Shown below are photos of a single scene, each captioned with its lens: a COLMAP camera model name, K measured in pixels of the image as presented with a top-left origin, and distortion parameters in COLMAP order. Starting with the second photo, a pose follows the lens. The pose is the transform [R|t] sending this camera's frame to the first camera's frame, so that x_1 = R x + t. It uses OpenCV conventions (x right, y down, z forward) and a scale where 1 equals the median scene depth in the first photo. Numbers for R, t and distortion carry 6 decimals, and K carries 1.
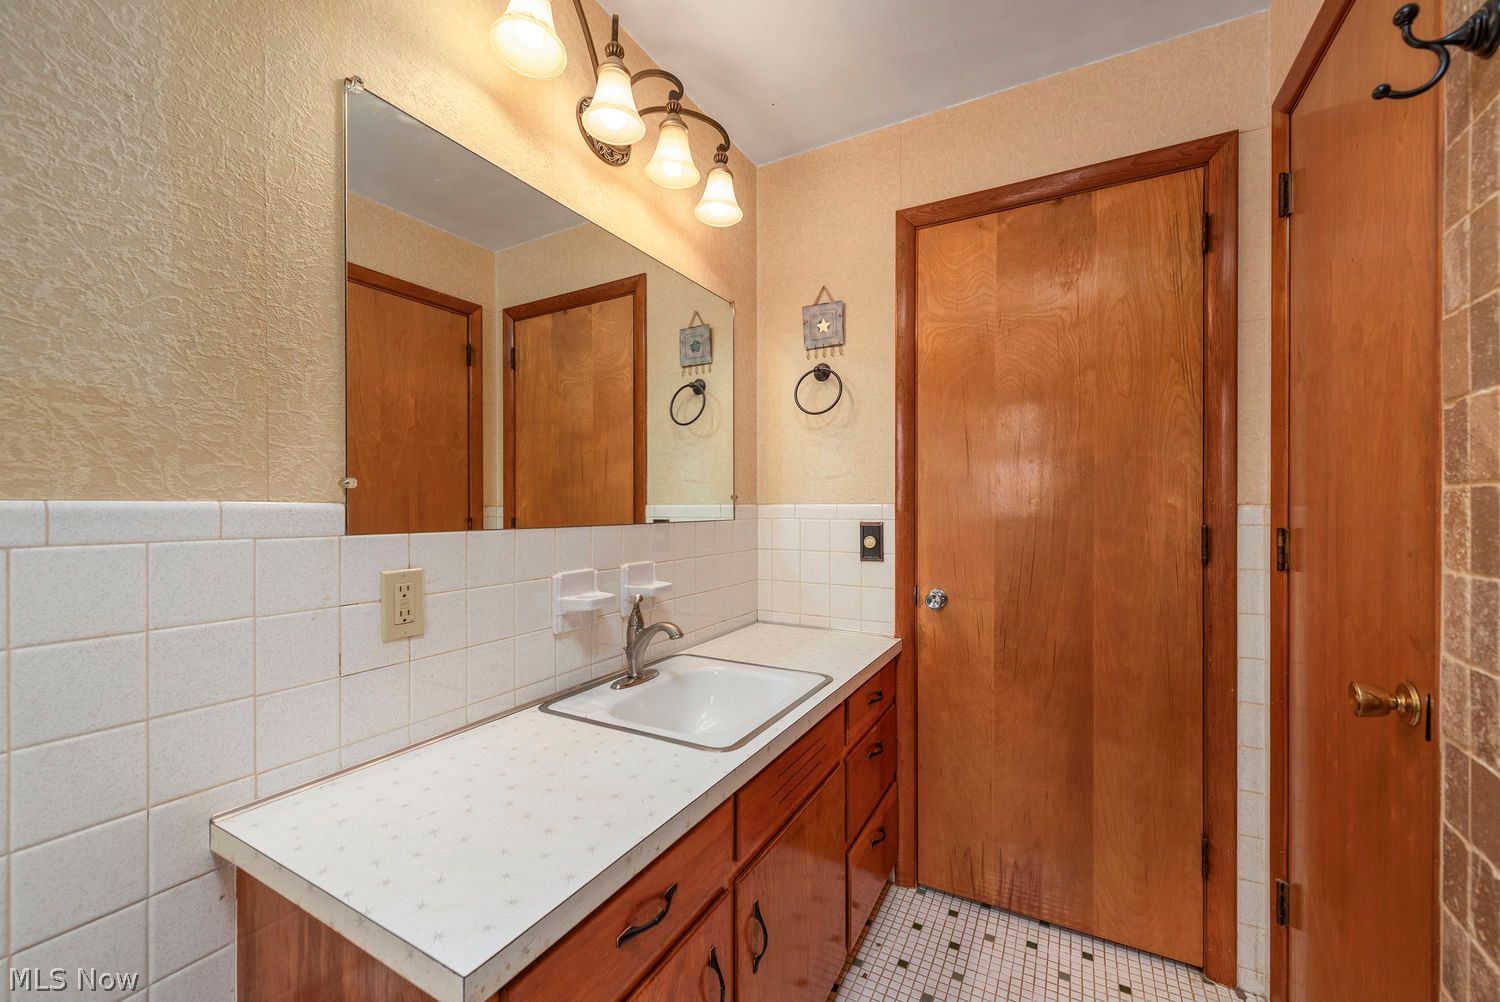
lens RADIAL K [[593.5, 0, 749.4], [0, 593.5, 503.8], [0, 0, 1]] dist [-0.000726, -0.000467]
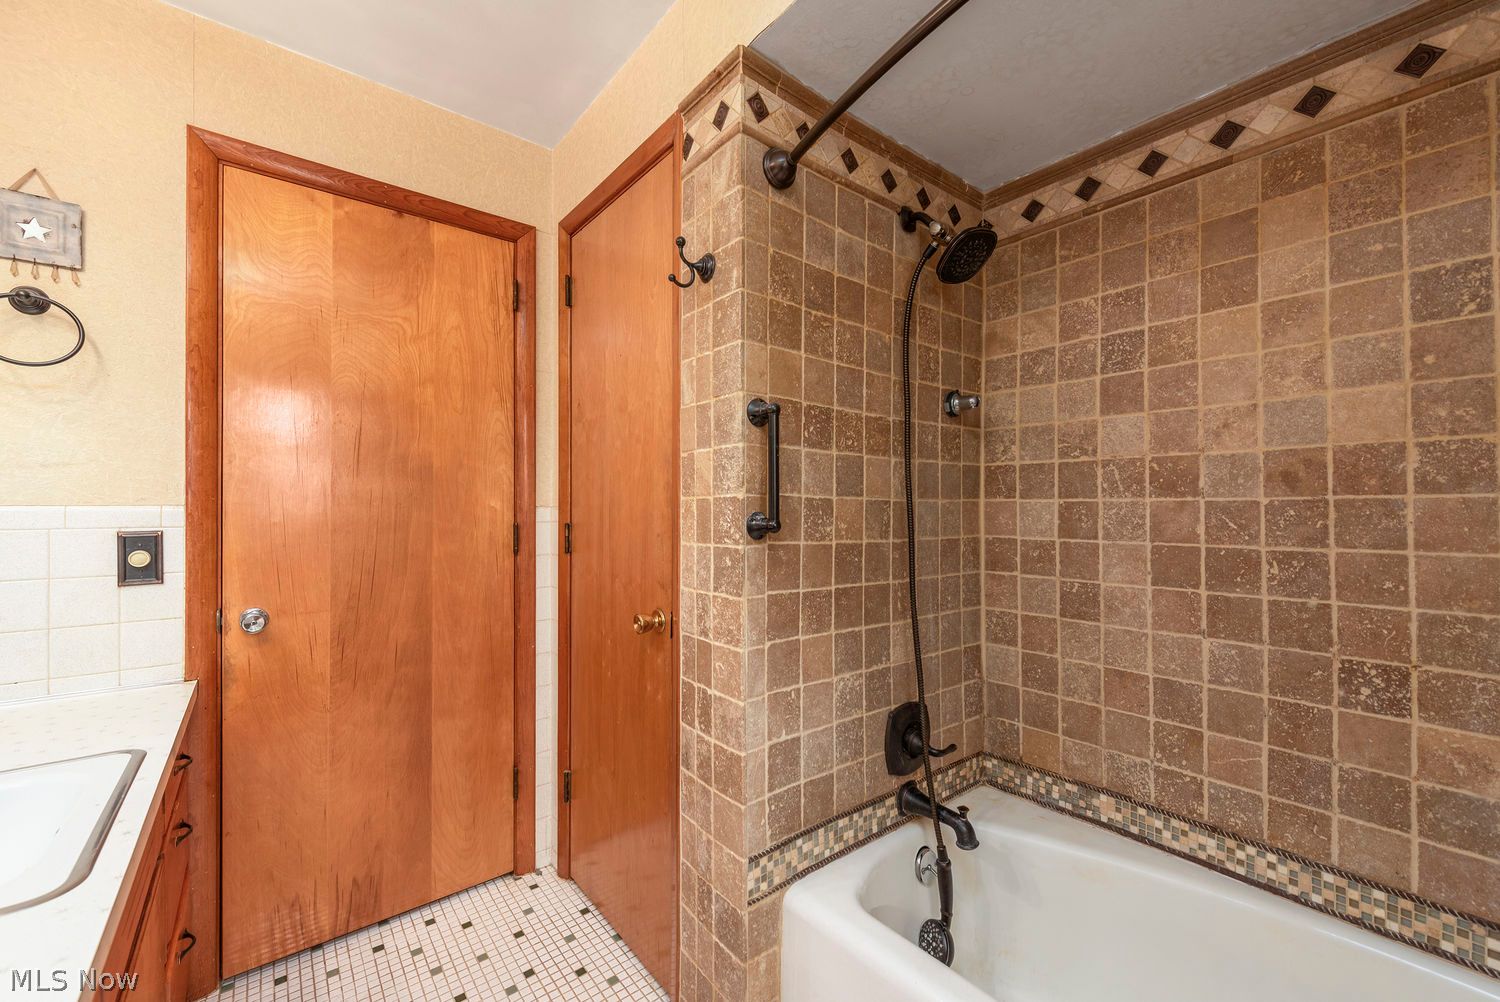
lens RADIAL K [[593.5, 0, 749.4], [0, 593.5, 503.8], [0, 0, 1]] dist [-0.000726, -0.000467]
pose [[0.375801, 0.005110, 0.926686, -0.227096], [-0.001923, 0.999987, -0.004734, -0.000774], [-0.926699, -0.000003, 0.375806, 0.048489]]
